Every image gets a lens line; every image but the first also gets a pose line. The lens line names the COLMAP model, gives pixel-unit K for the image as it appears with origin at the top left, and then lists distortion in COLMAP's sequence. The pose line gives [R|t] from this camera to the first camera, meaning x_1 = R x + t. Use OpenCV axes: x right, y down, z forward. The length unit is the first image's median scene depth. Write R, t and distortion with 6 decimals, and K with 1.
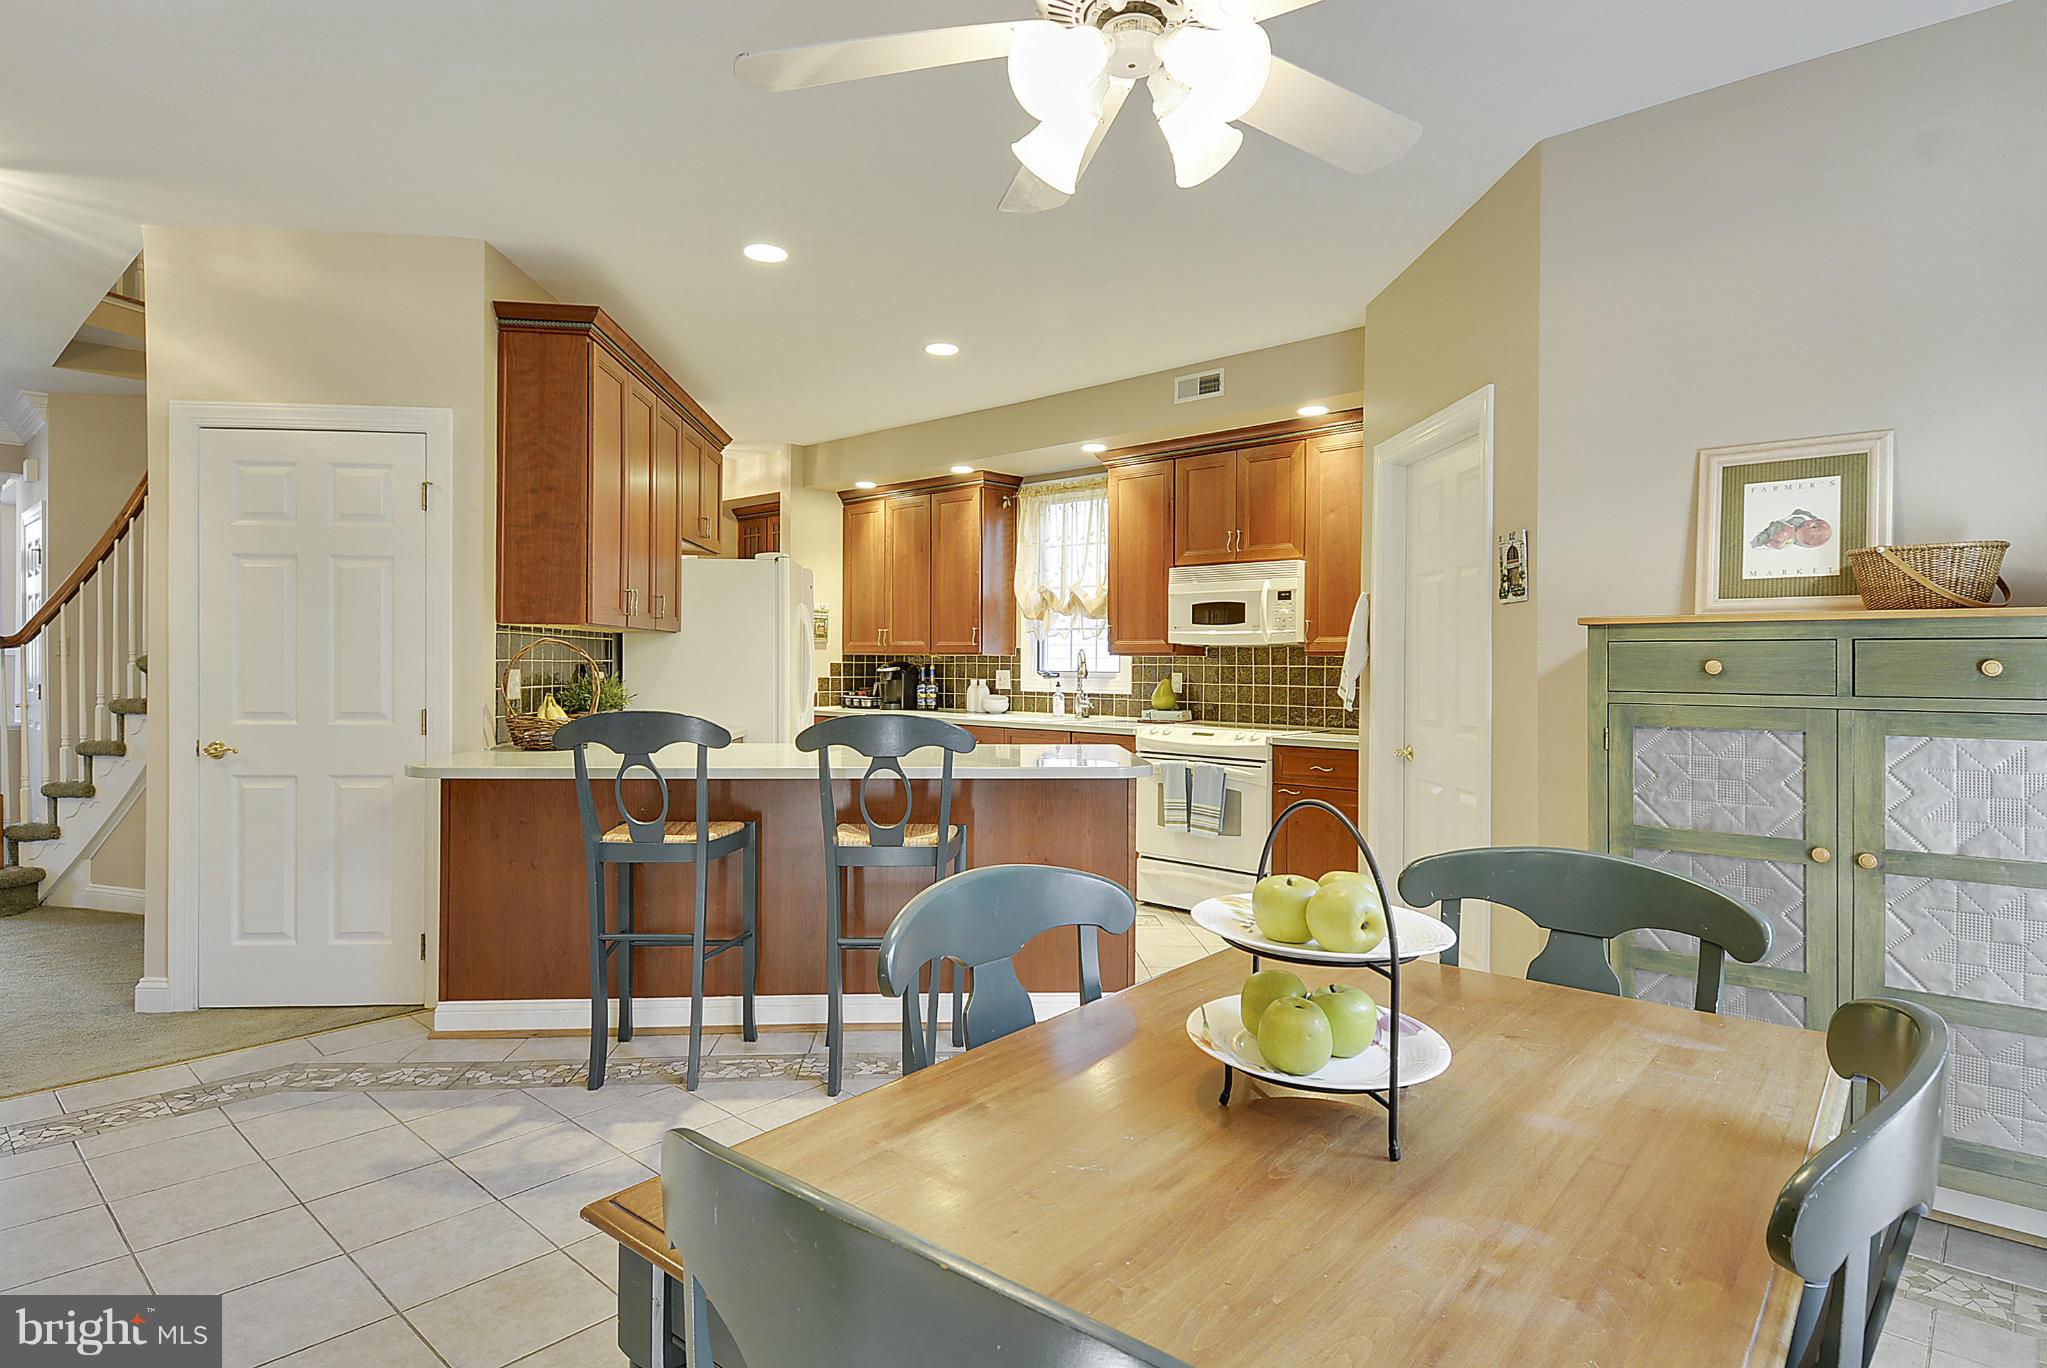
lens RADIAL K [[1081.8, 0, 1031.8], [0, 1081.8, 660.6], [0, 0, 1]] dist [0.052179, -0.041149]
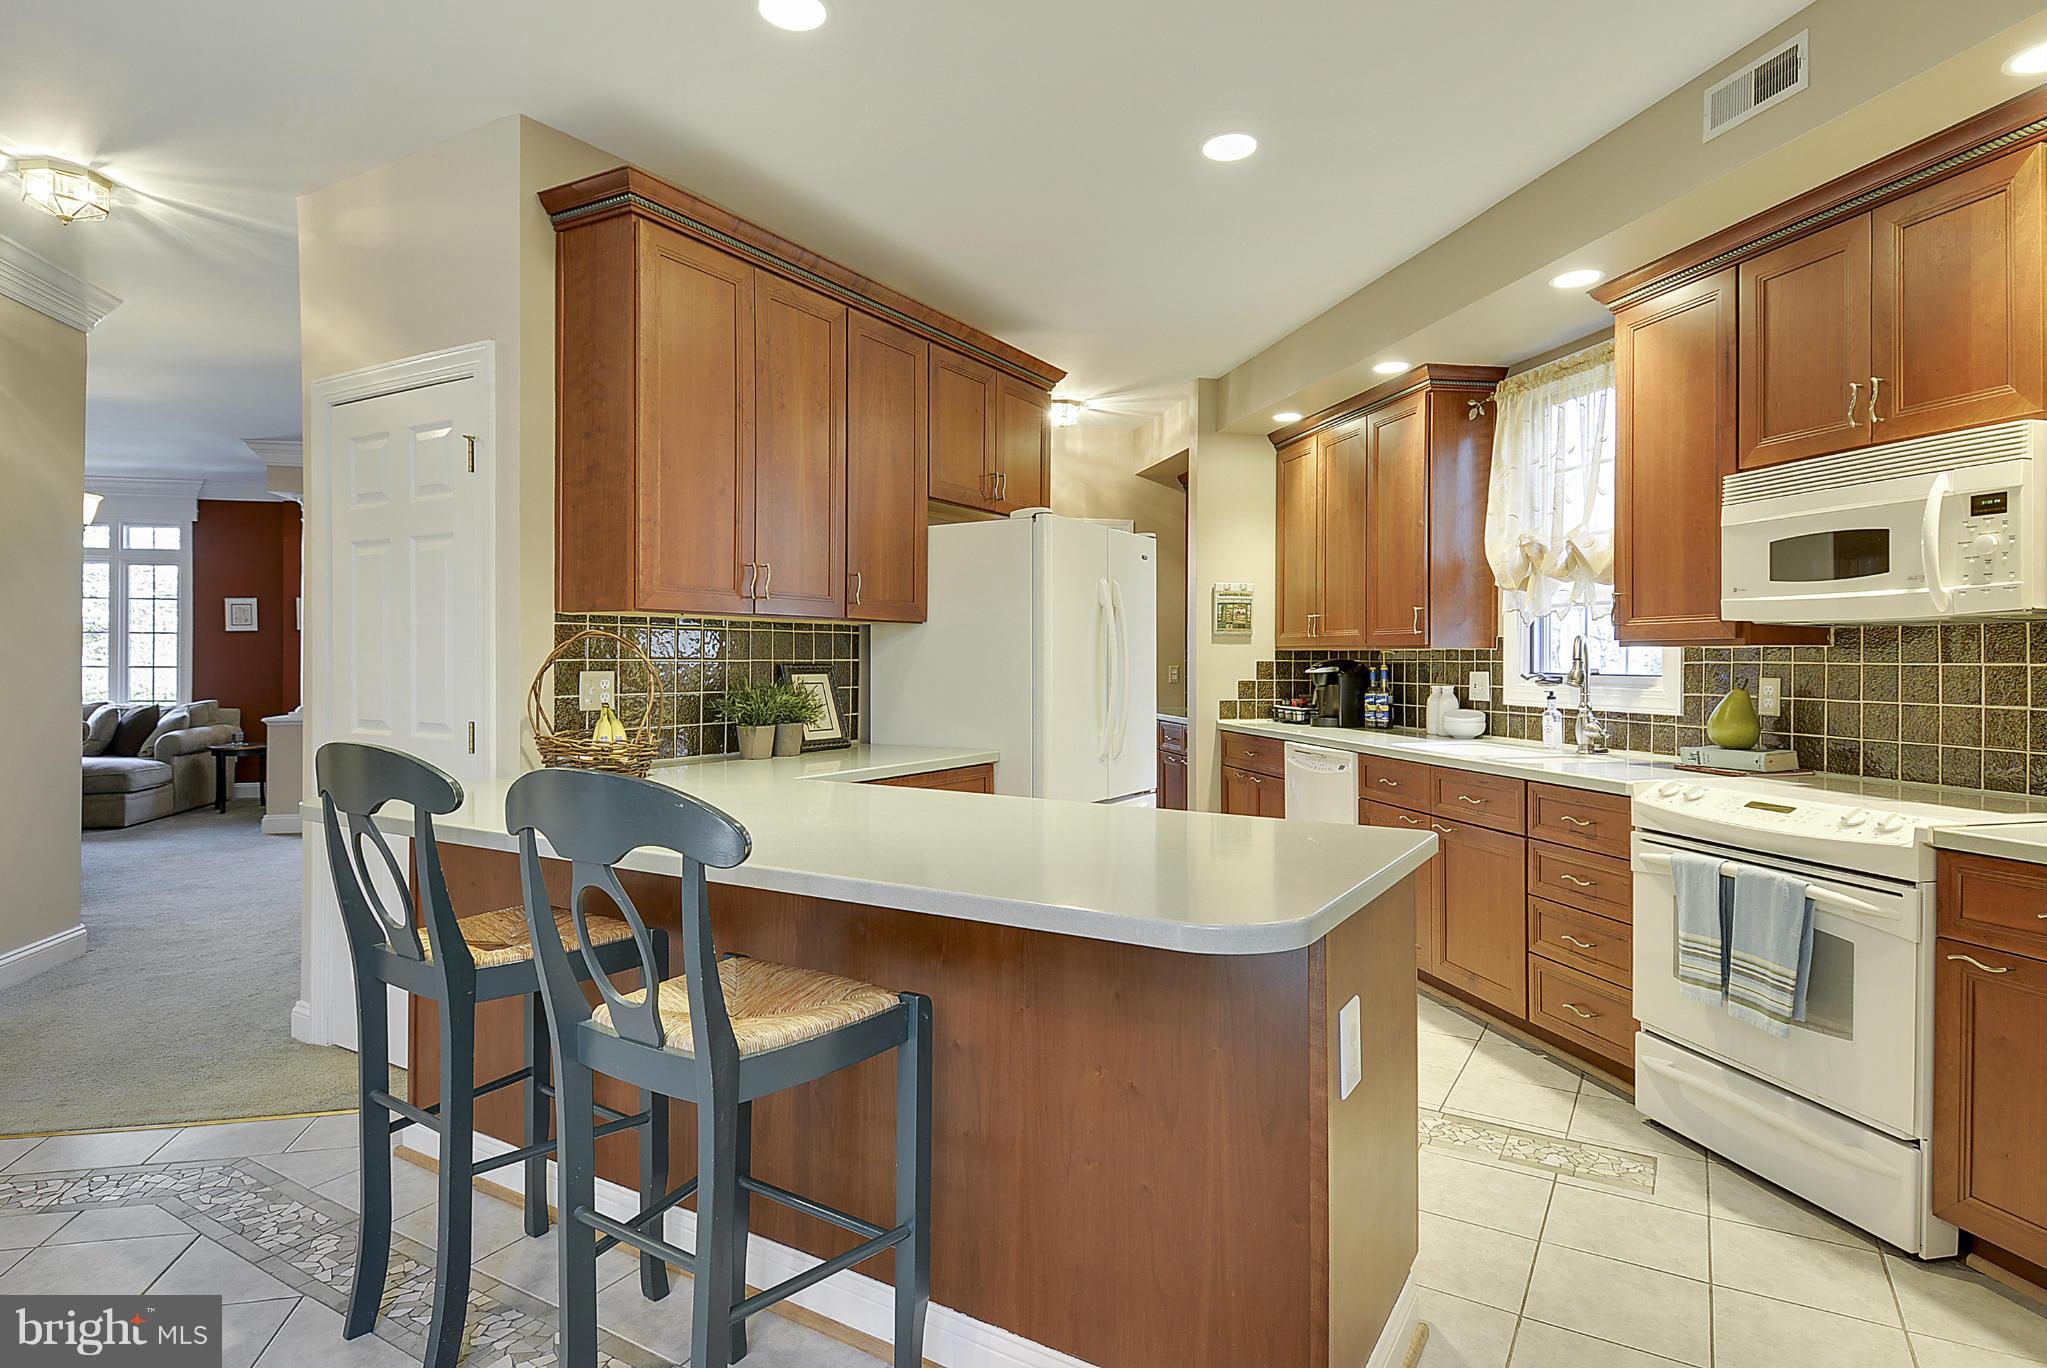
lens RADIAL K [[1081.8, 0, 1031.8], [0, 1081.8, 660.6], [0, 0, 1]] dist [0.052179, -0.041149]
pose [[0.820946, -0.004504, -0.570987, 0.144472], [0.004934, 0.999988, -0.000795, 0.001576], [0.570984, -0.002165, 0.820958, 0.354315]]
